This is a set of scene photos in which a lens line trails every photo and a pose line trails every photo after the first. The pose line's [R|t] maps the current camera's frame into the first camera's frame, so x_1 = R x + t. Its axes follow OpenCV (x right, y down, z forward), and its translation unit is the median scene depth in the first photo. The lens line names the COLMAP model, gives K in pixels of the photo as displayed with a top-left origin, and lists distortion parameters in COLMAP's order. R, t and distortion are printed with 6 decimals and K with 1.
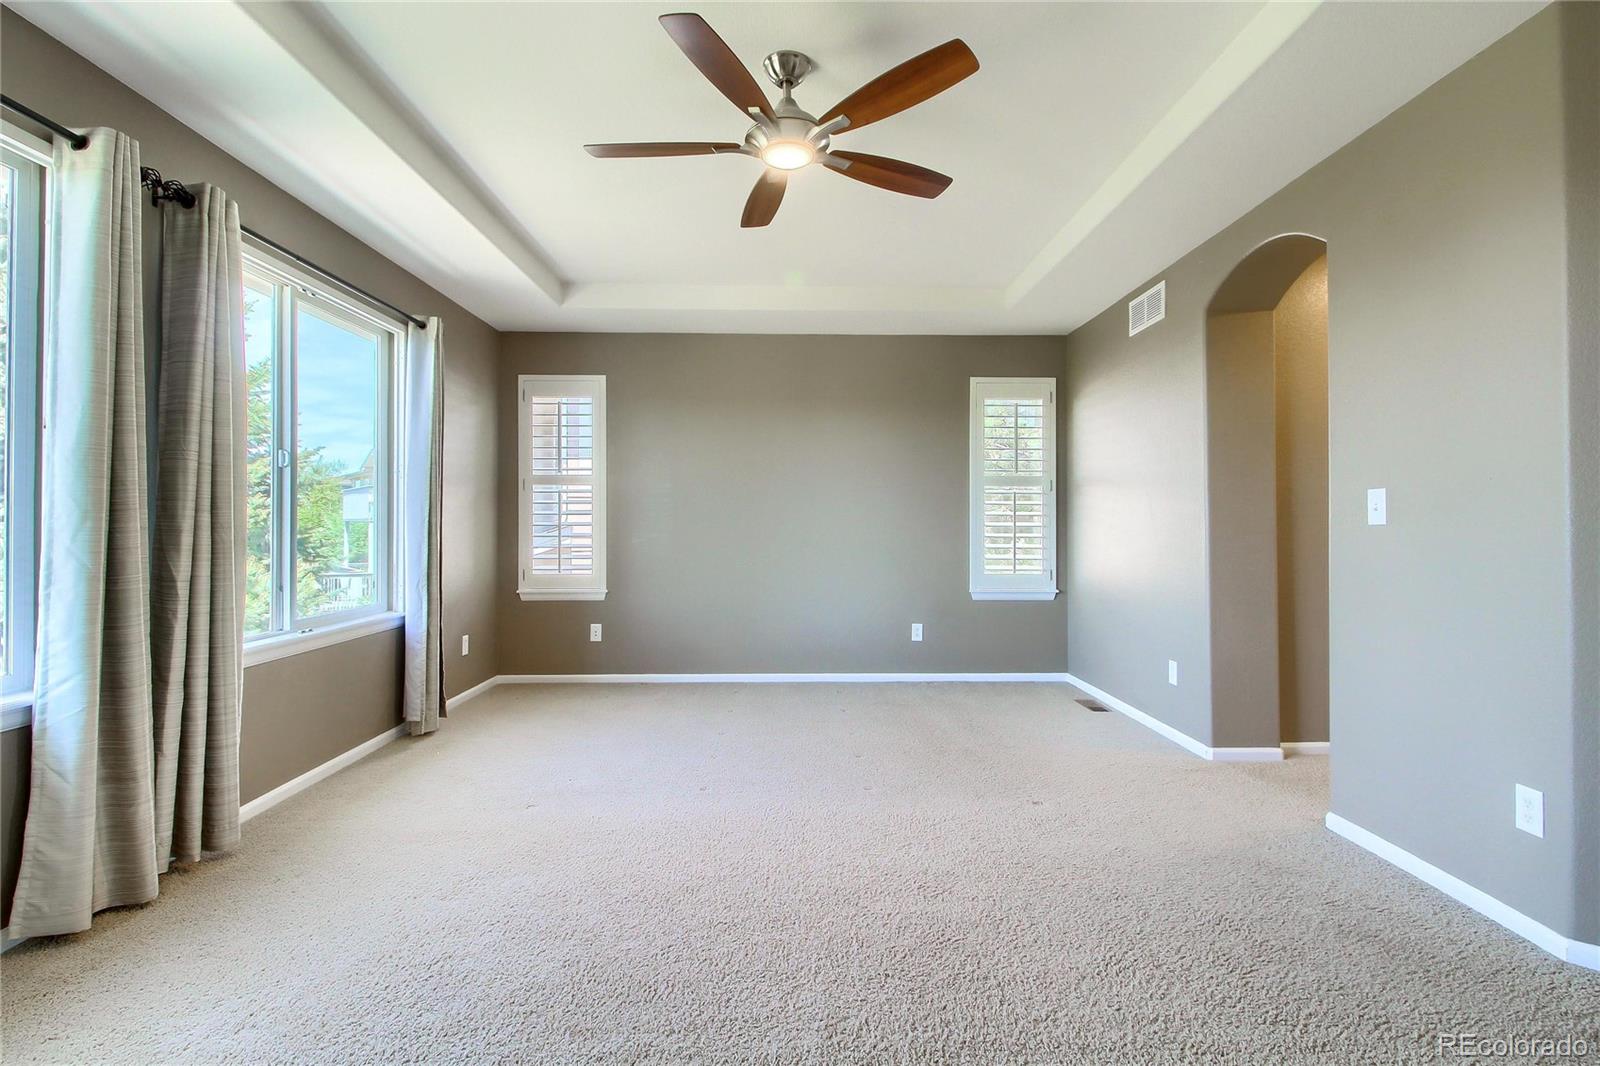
lens RADIAL K [[746.8, 0, 800.8], [0, 746.8, 518.9], [0, 0, 1]] dist [0.017687, -0.013074]
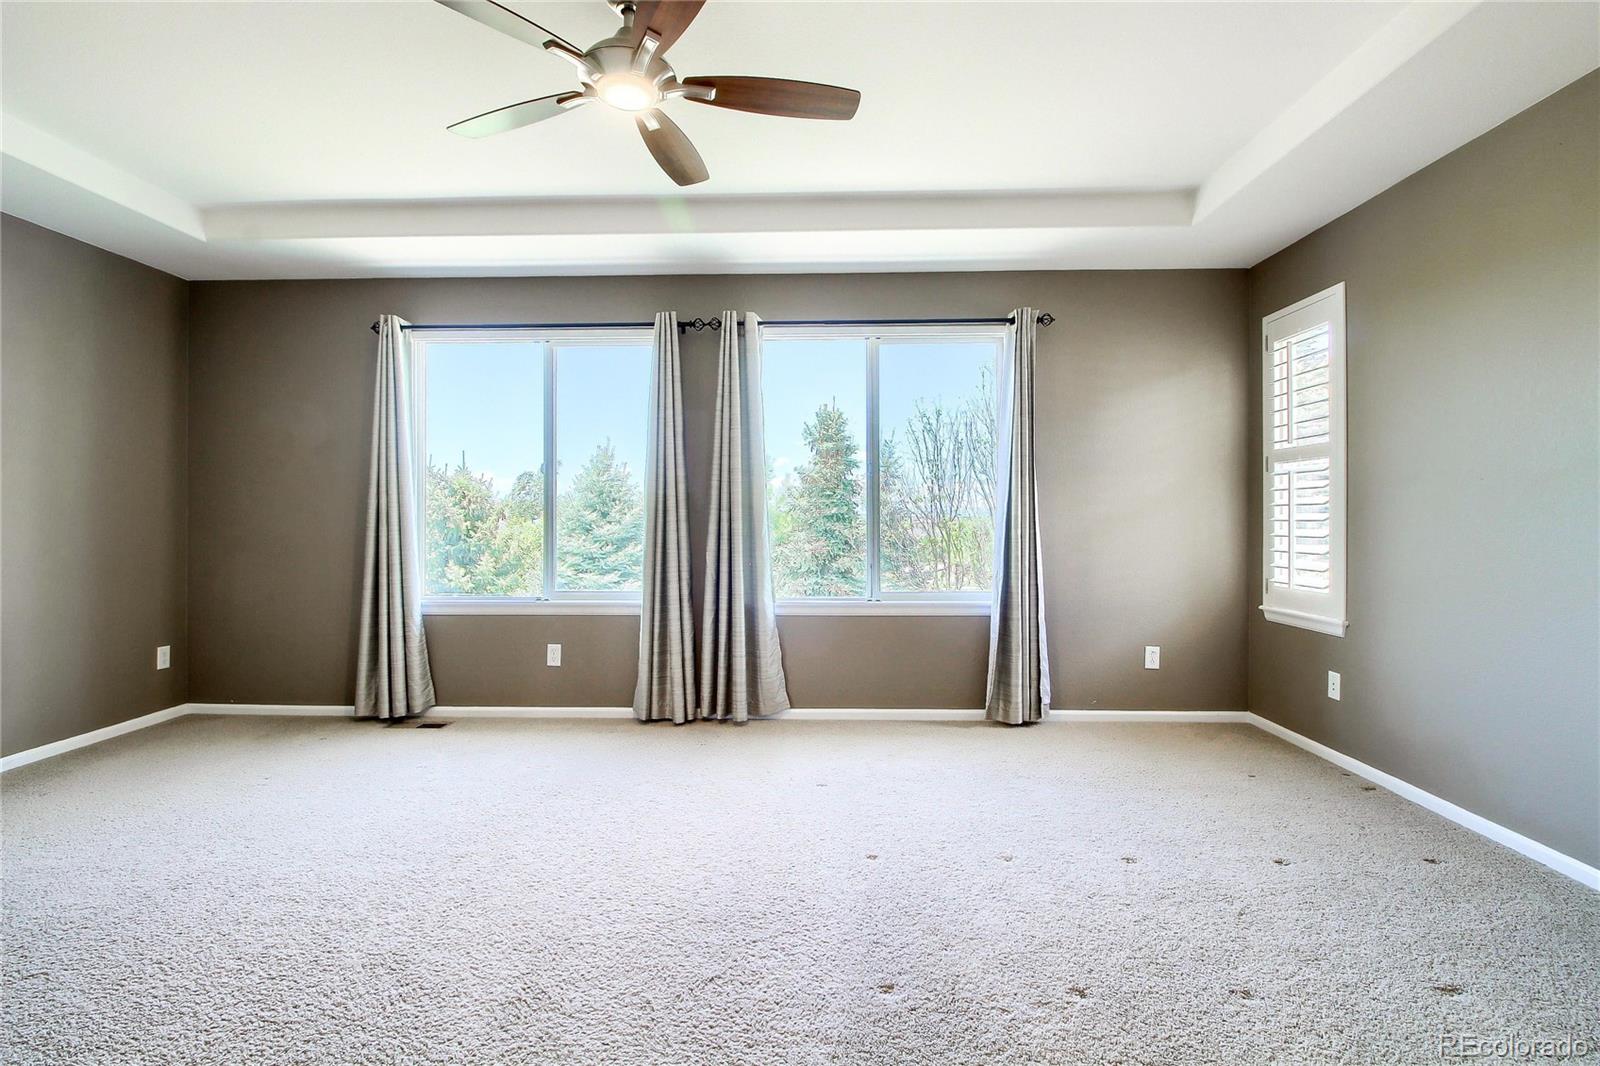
lens RADIAL K [[746.2, 0, 799.1], [0, 746.2, 523.9], [0, 0, 1]] dist [-0.010450, -0.000164]
pose [[-0.040688, 0.003083, -0.999167, 0.387136], [0.007596, 0.999967, 0.002776, 0.007381], [0.999143, -0.007476, -0.040710, 0.570572]]
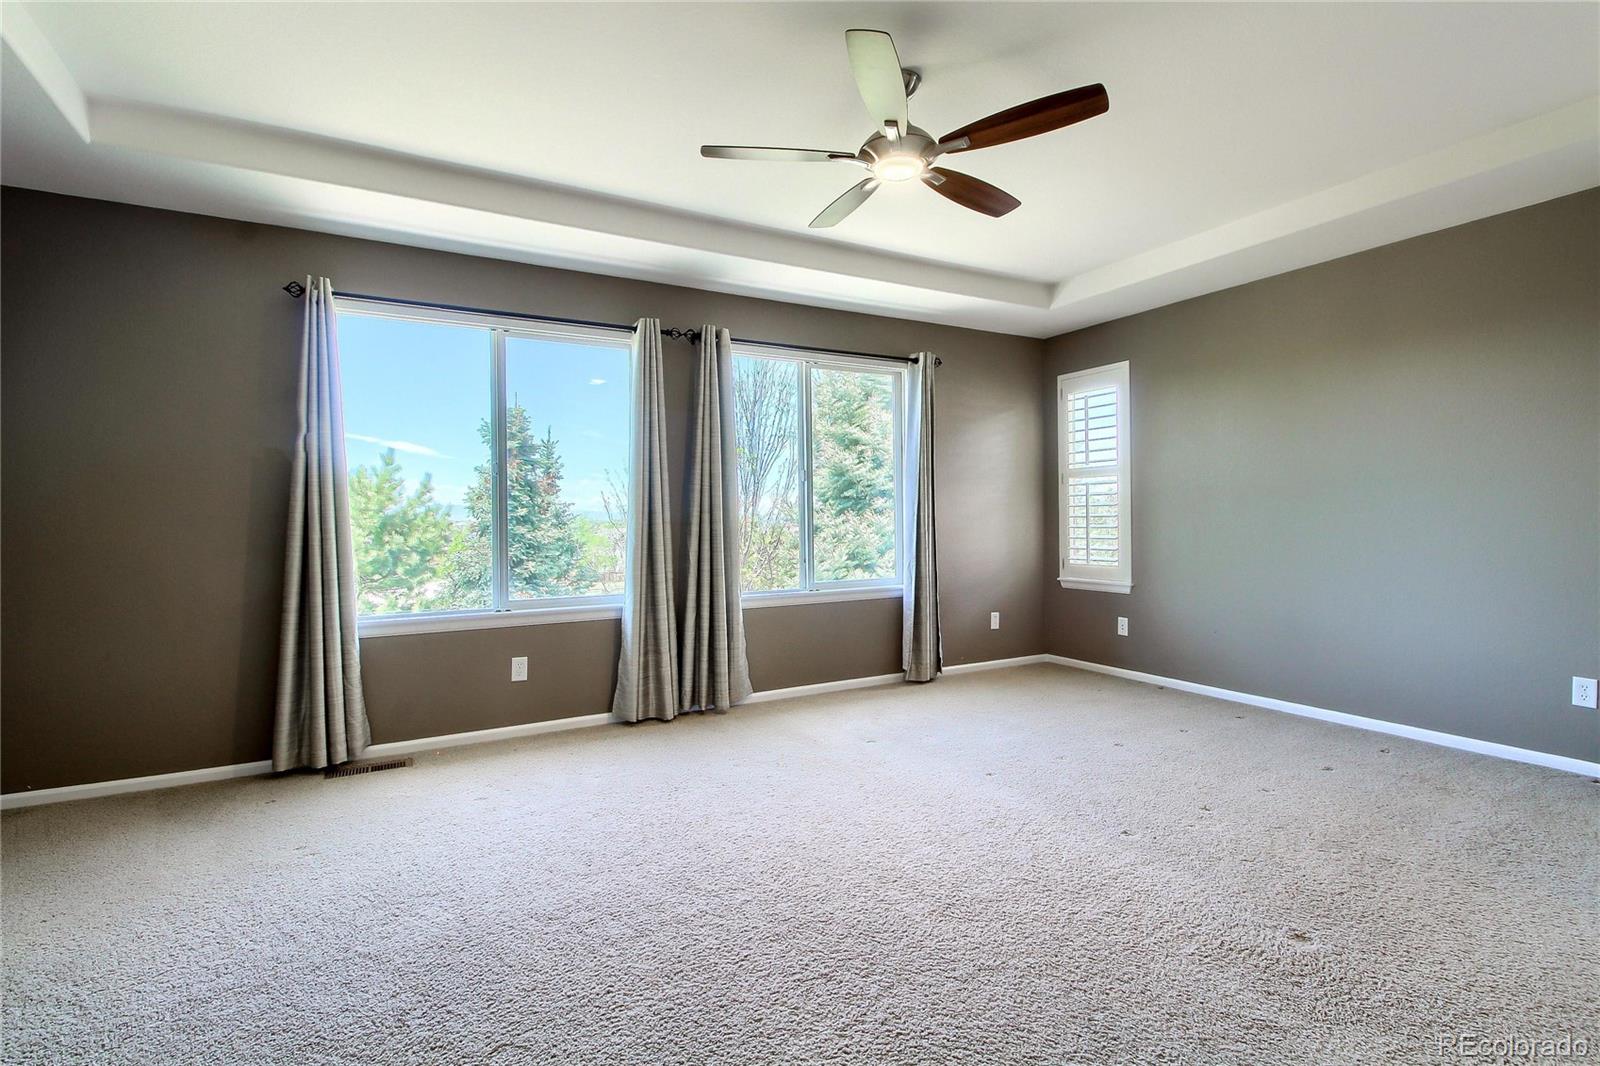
lens RADIAL K [[746.8, 0, 800.8], [0, 746.8, 518.9], [0, 0, 1]] dist [0.017687, -0.013074]
pose [[0.474075, -0.009082, -0.880438, 0.391310], [0.019081, 0.999818, -0.000039, 0.004091], [0.880278, -0.016781, 0.474162, 0.171037]]
